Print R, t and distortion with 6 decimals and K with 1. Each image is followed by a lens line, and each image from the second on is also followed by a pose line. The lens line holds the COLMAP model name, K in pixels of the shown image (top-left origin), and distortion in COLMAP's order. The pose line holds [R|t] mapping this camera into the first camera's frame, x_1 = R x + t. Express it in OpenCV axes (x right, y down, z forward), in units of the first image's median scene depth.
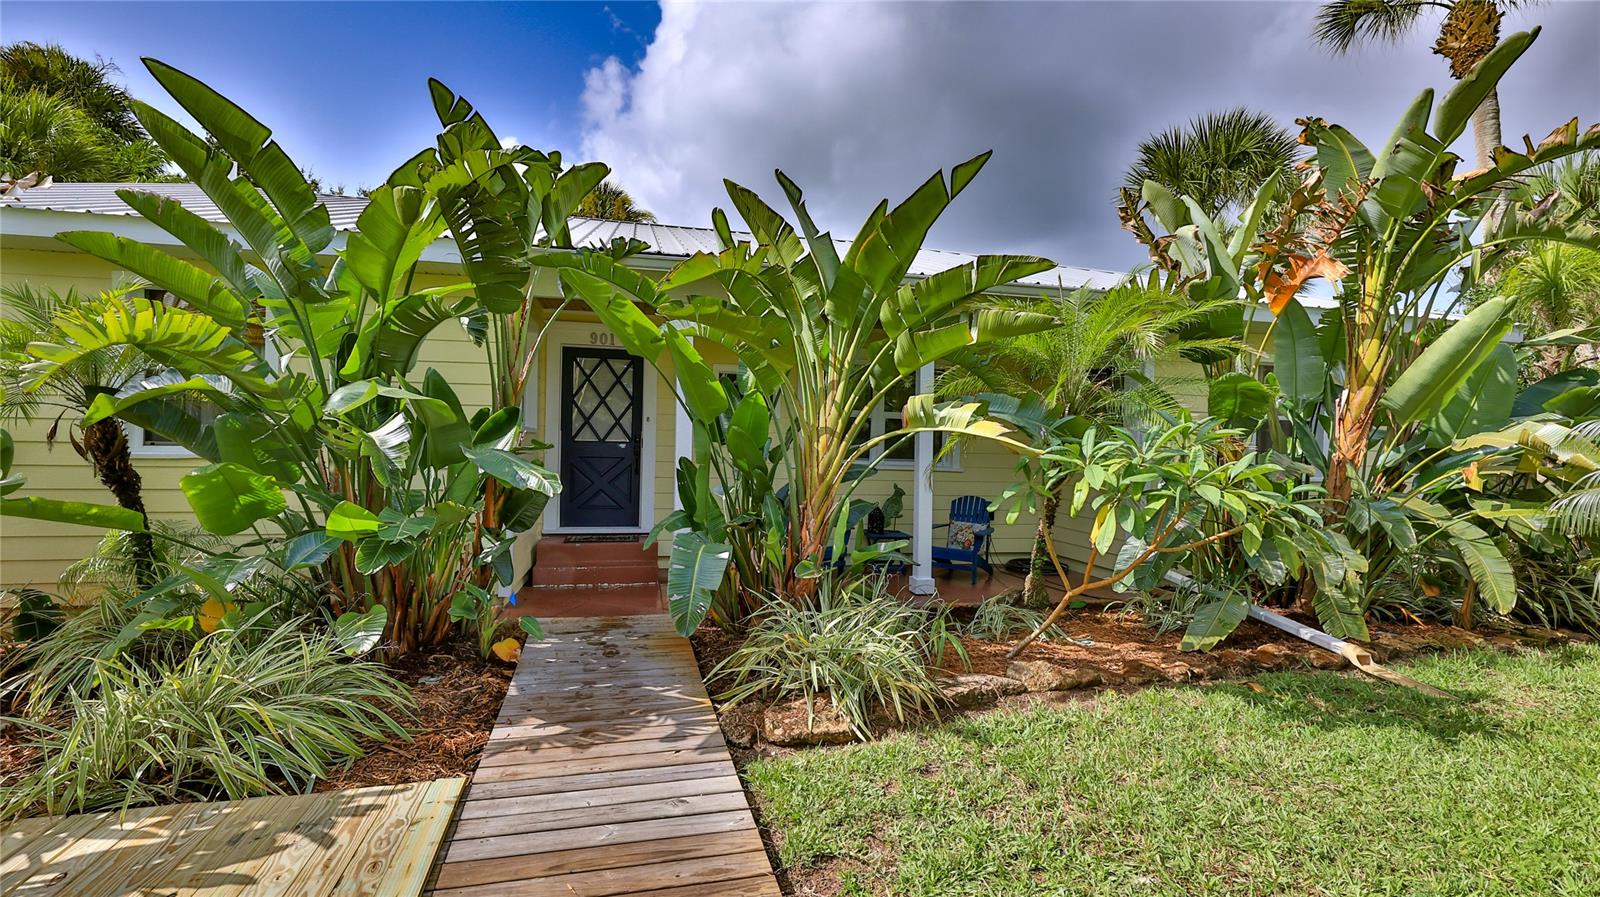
lens RADIAL K [[709.2, 0, 800.0], [0, 709.2, 448.6], [0, 0, 1]] dist [-0.000207, 0.000039]
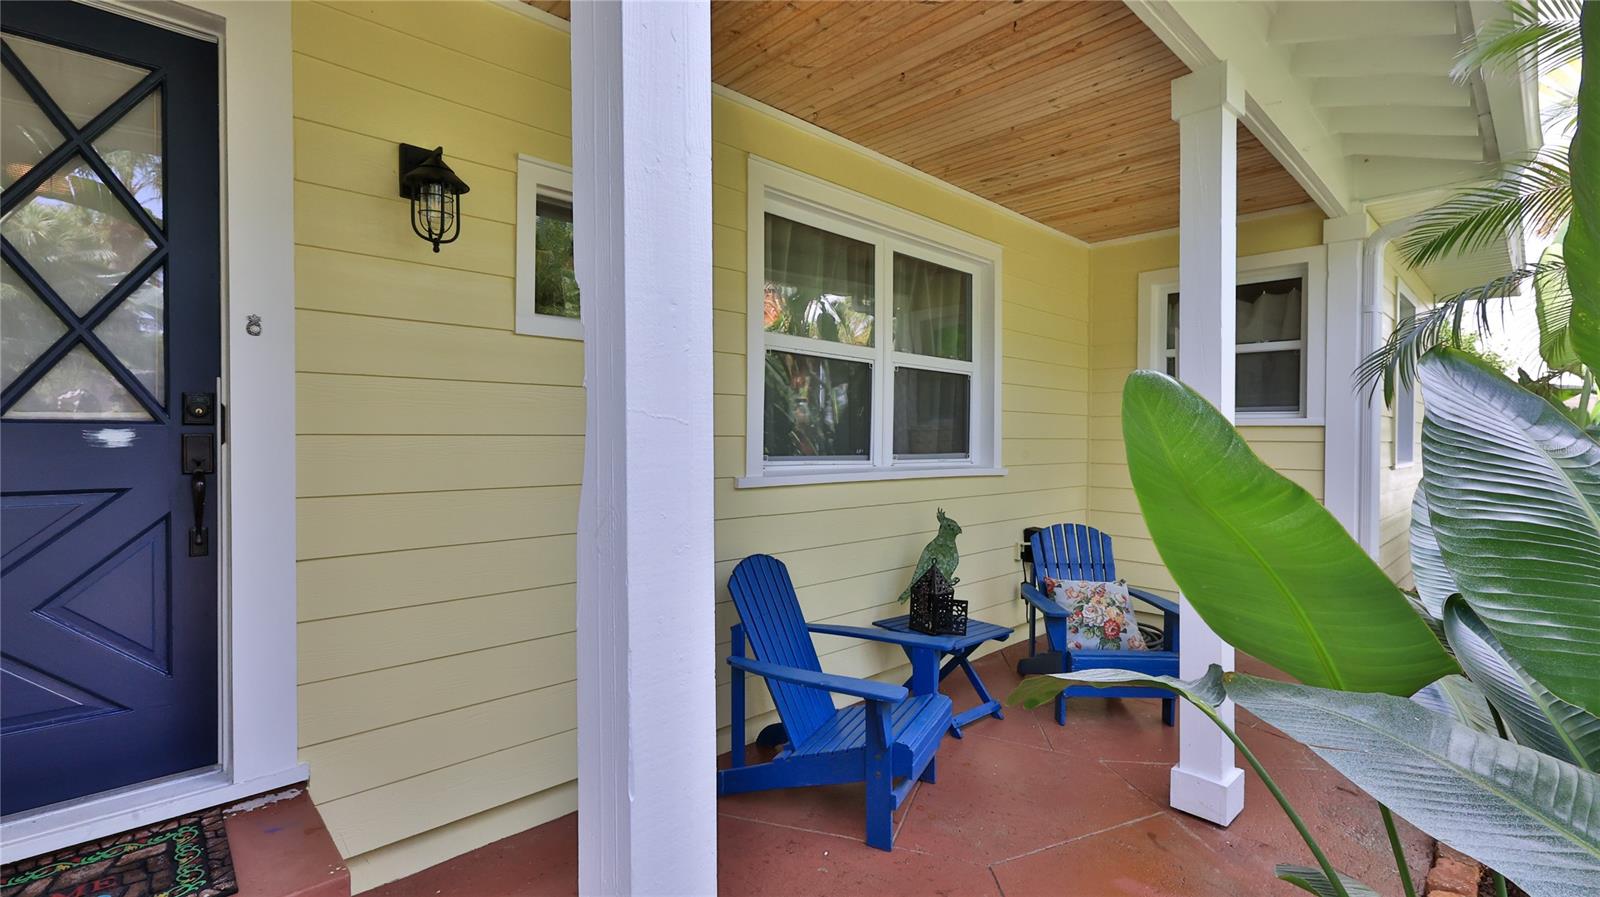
lens RADIAL K [[709.2, 0, 802.9], [0, 709.2, 439.9], [0, 0, 1]] dist [-0.000207, 0.000039]
pose [[0.867389, -0.022242, 0.497133, -0.171275], [0.017500, 0.999746, 0.014195, -0.002770], [-0.497322, -0.003613, 0.867558, 0.692362]]
